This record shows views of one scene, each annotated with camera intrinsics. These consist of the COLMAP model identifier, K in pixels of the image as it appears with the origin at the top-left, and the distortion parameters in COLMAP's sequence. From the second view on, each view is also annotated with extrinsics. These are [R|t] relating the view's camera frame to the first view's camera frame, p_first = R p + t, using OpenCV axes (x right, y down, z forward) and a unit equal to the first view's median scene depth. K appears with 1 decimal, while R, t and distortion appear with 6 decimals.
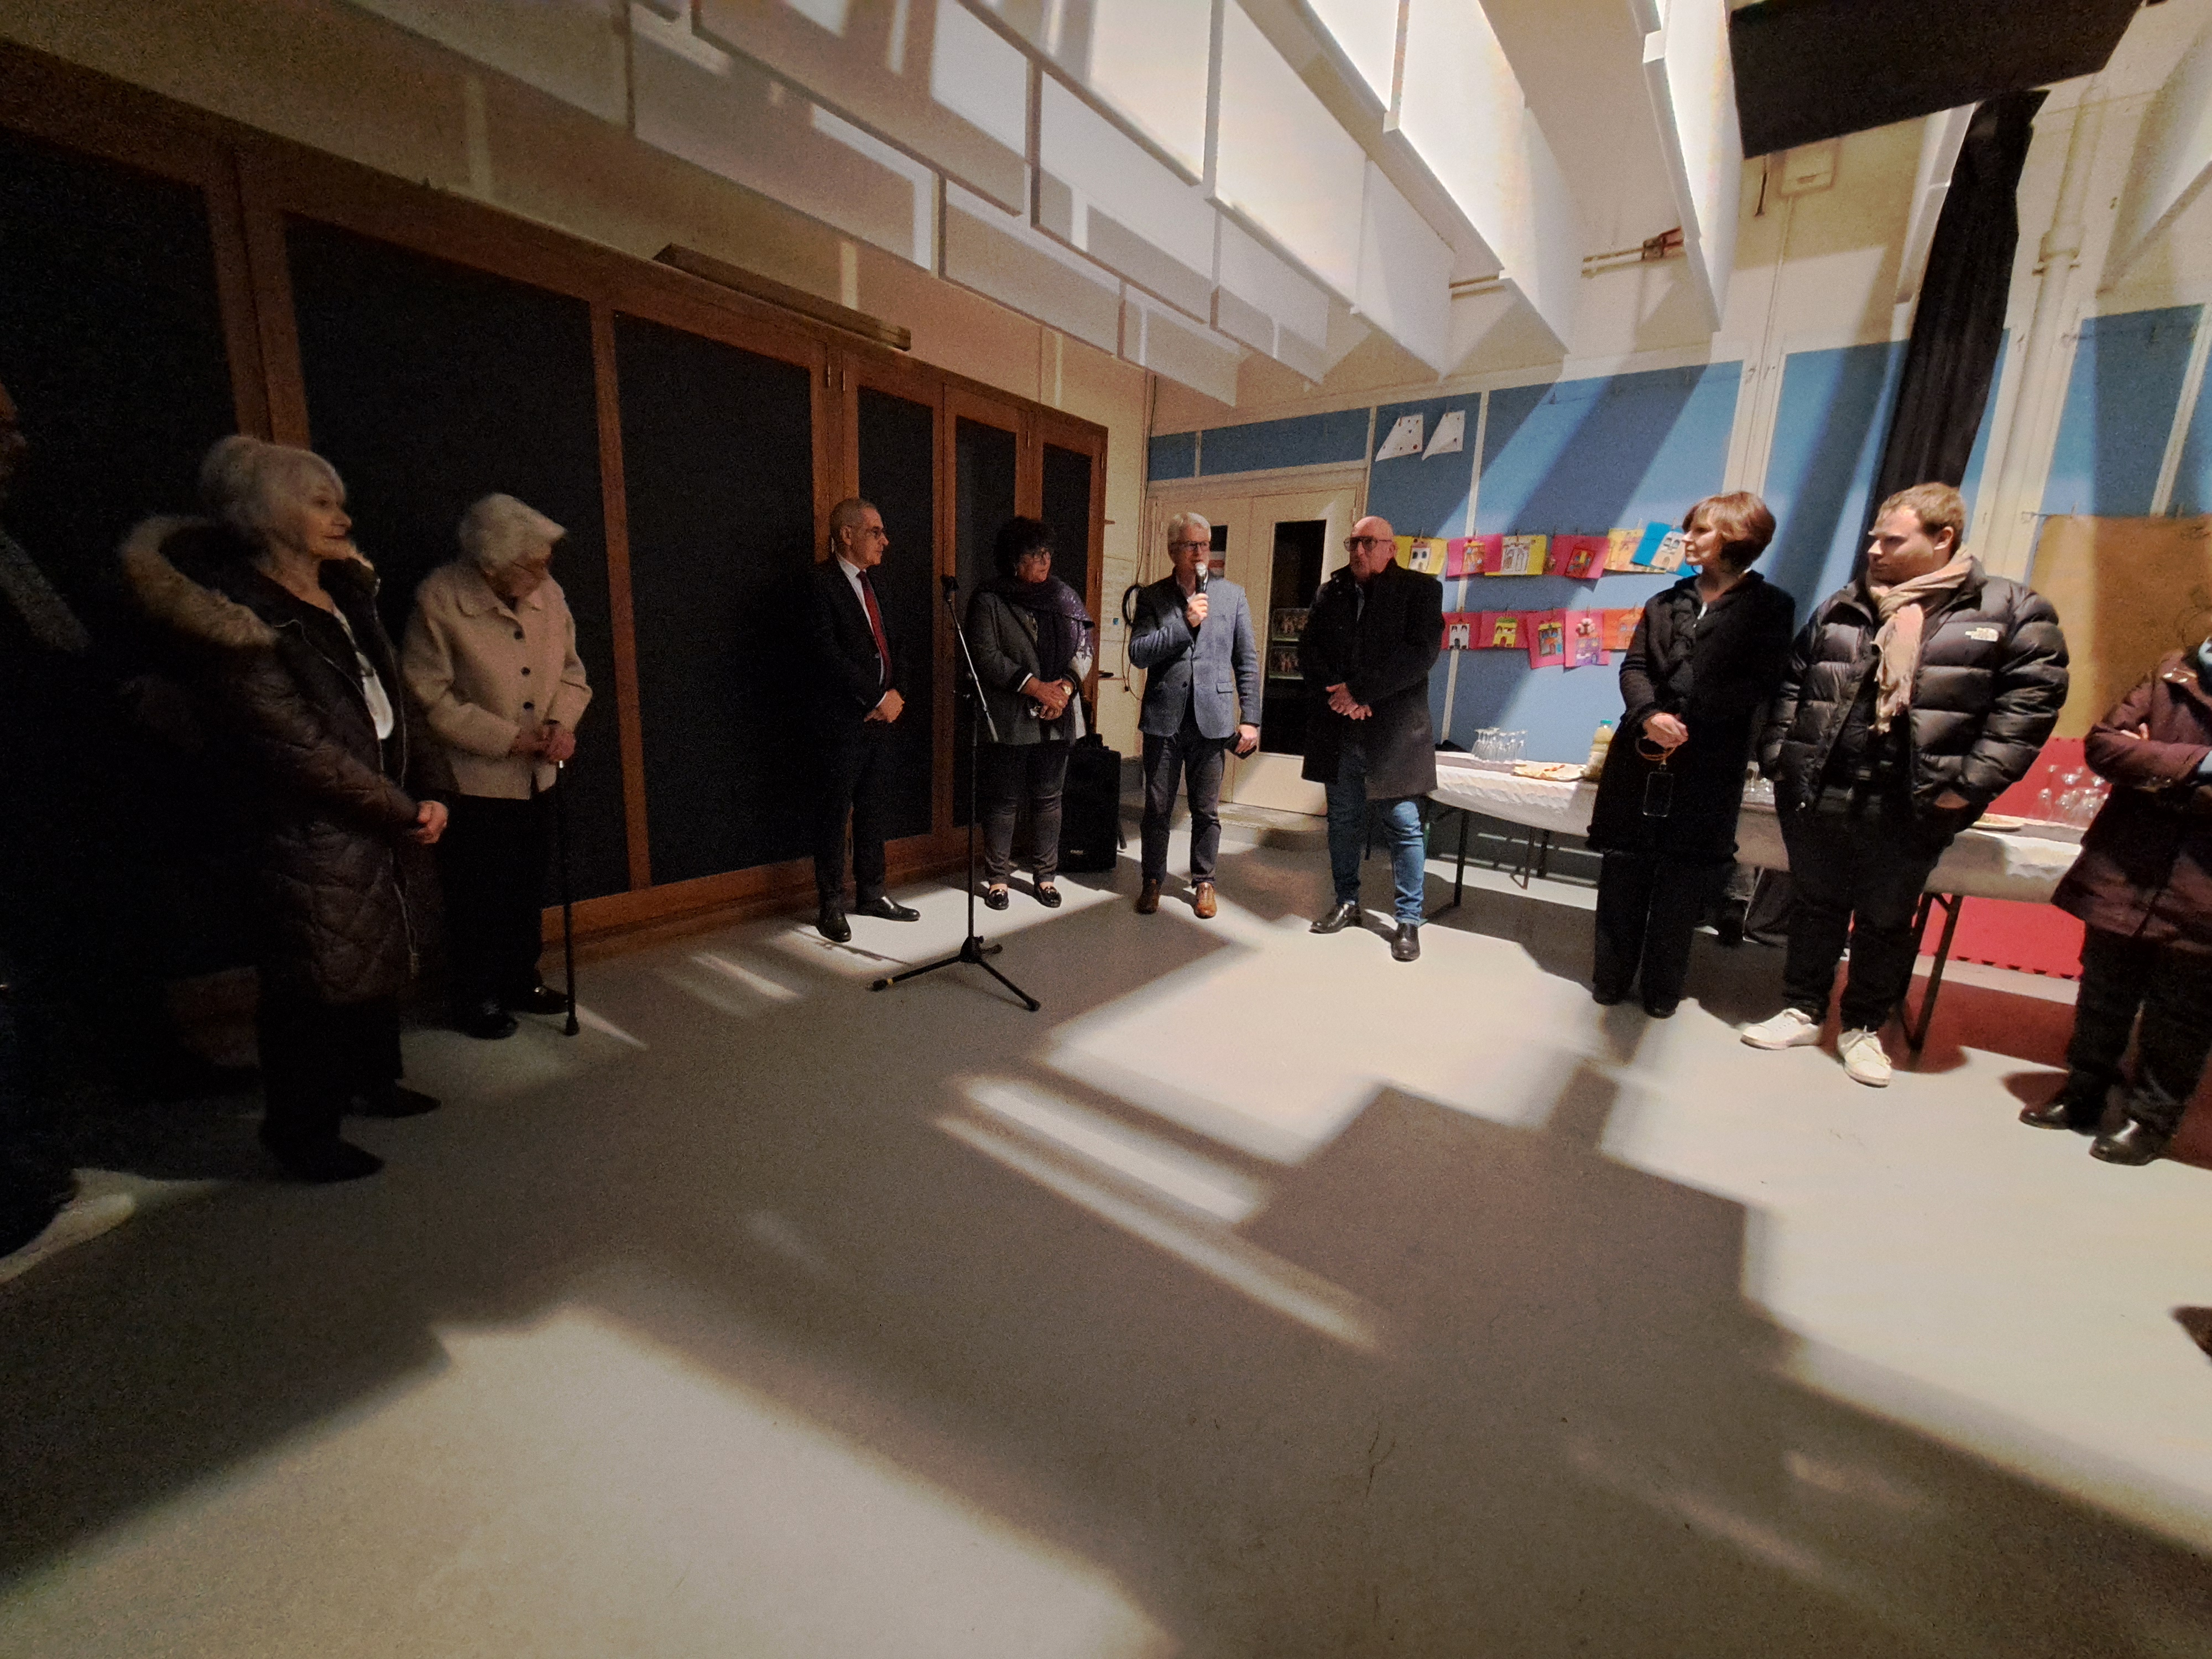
lens RADIAL K [[881.2, 0, 1114.4], [0, 881.2, 843.4], [0, 0, 1]] dist [-0.009230, -0.001035]
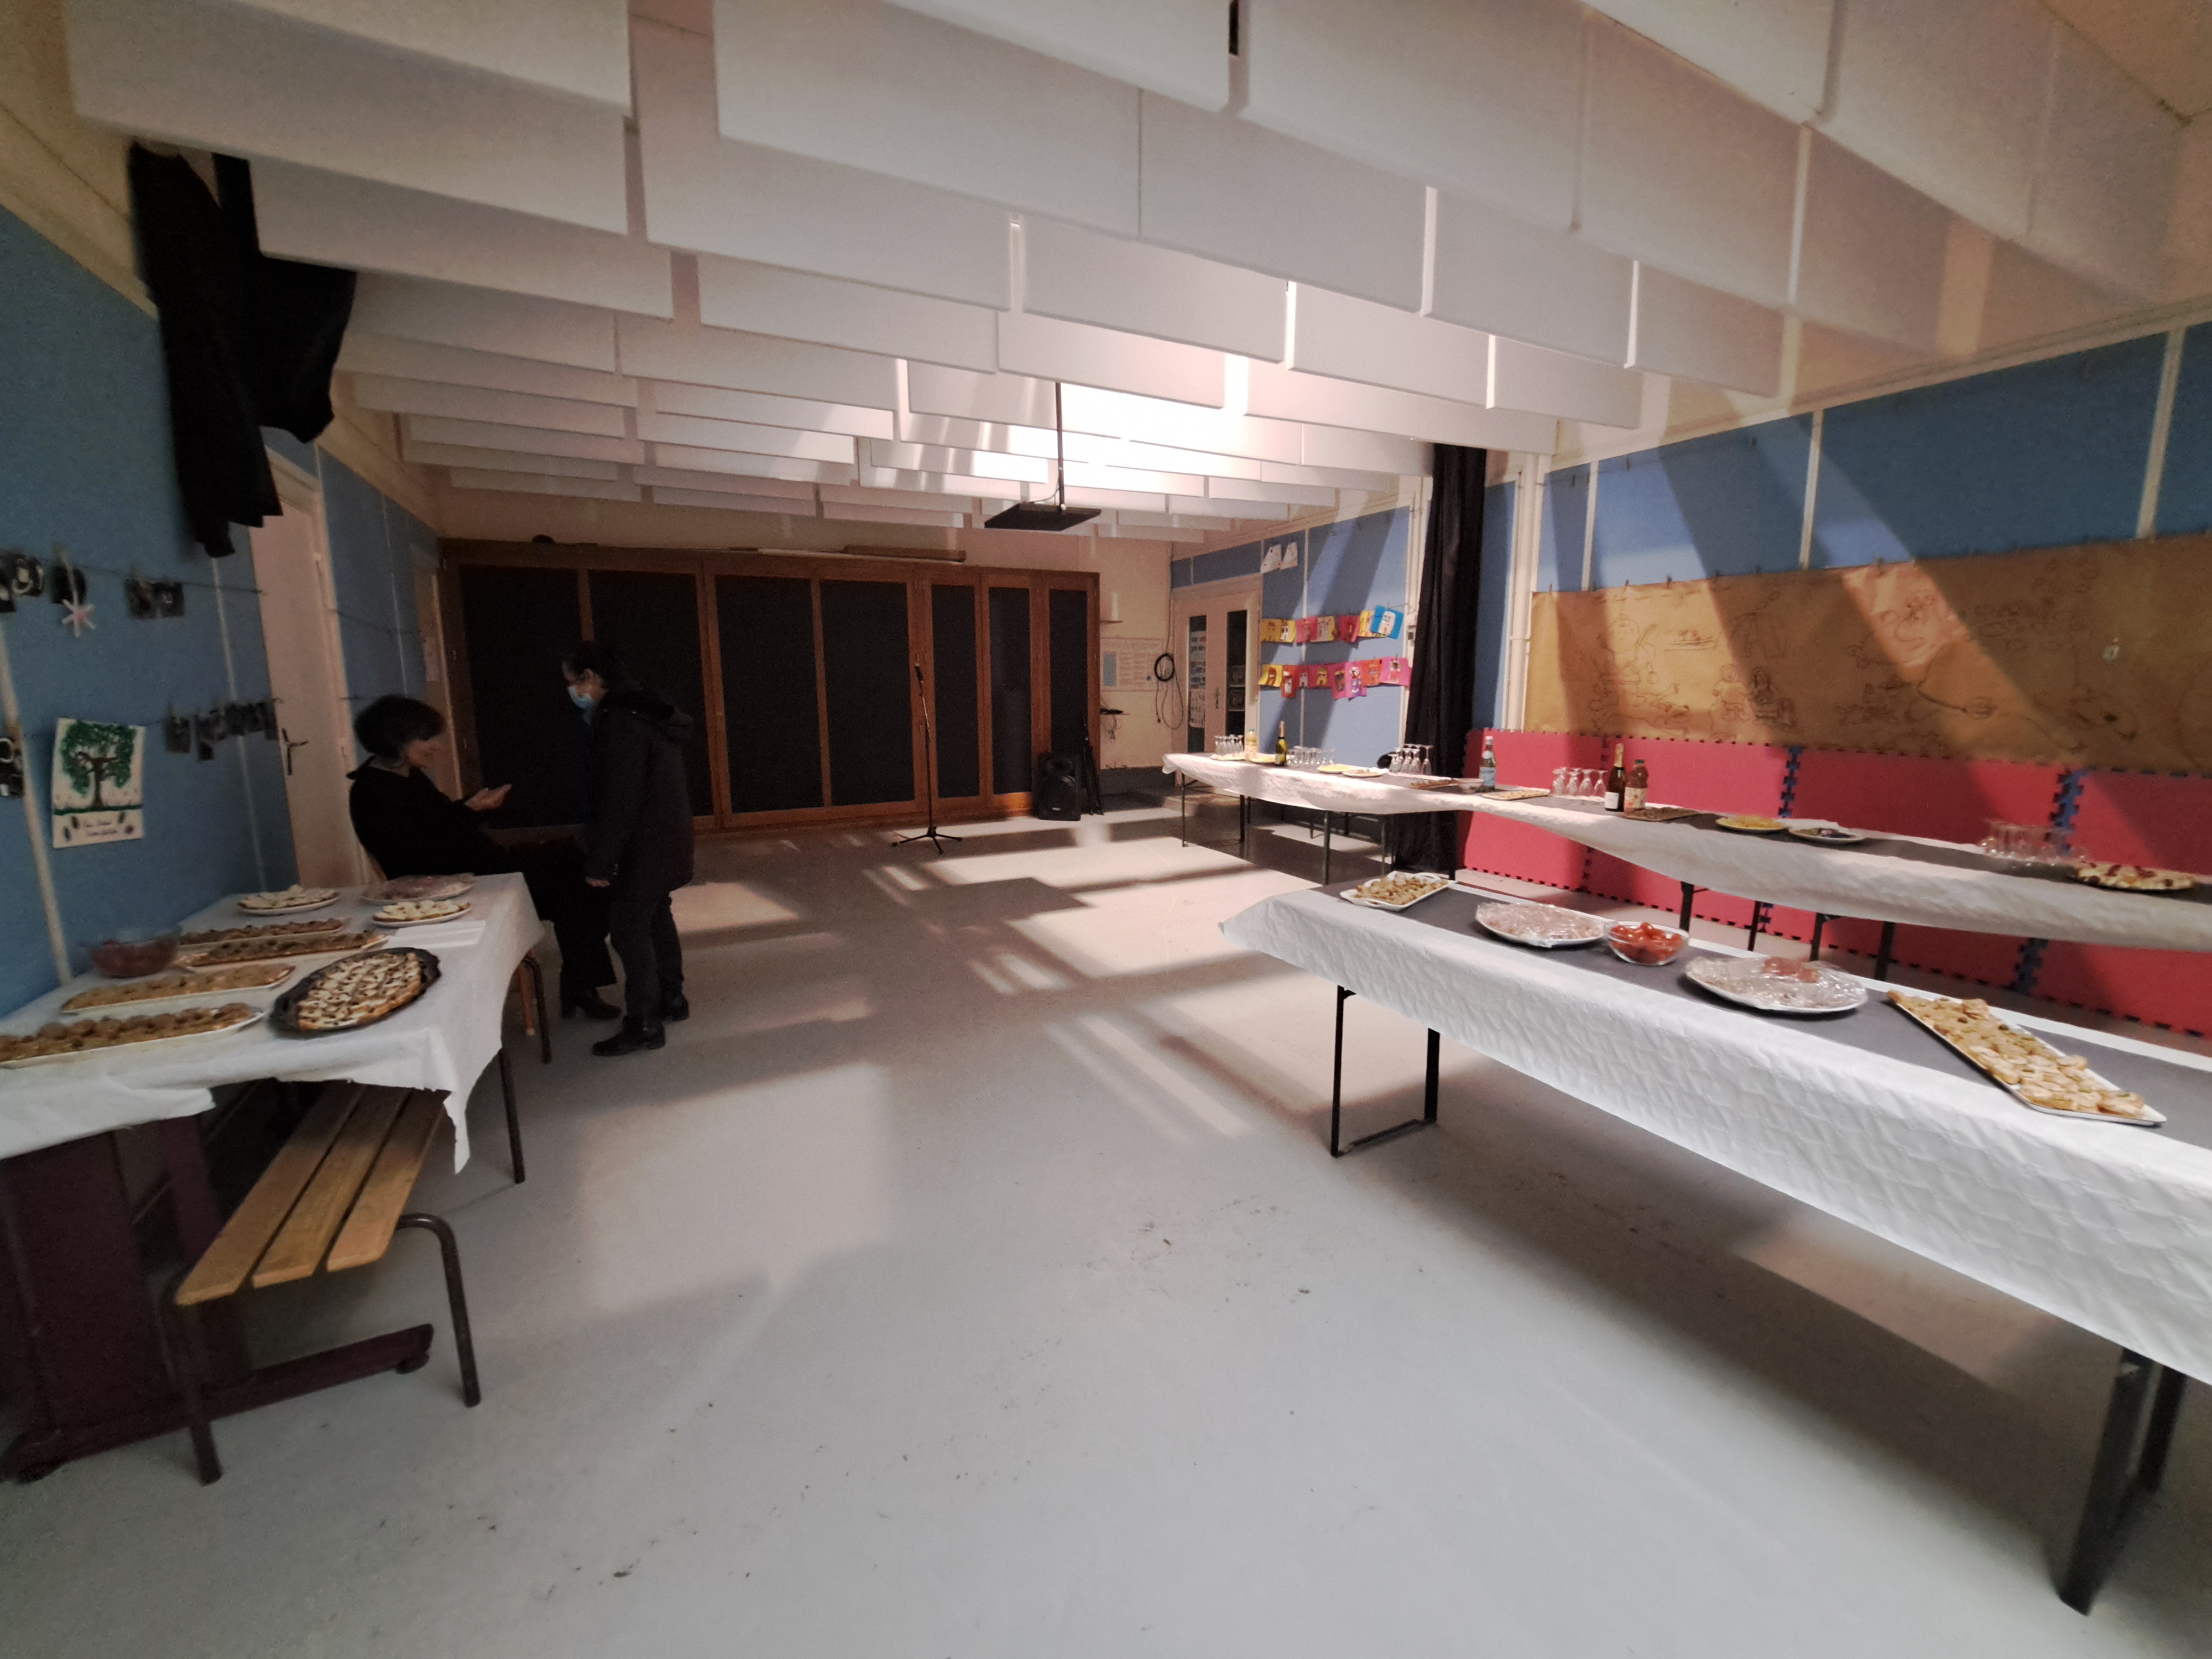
lens RADIAL K [[881.2, 0, 1095.0], [0, 881.2, 824.6], [0, 0, 1]] dist [-0.009230, -0.001035]
pose [[0.899721, 0.025347, -0.435729, 0.781482], [-0.055233, 0.996899, -0.056059, 0.130763], [0.432957, 0.074504, 0.898330, -0.560046]]
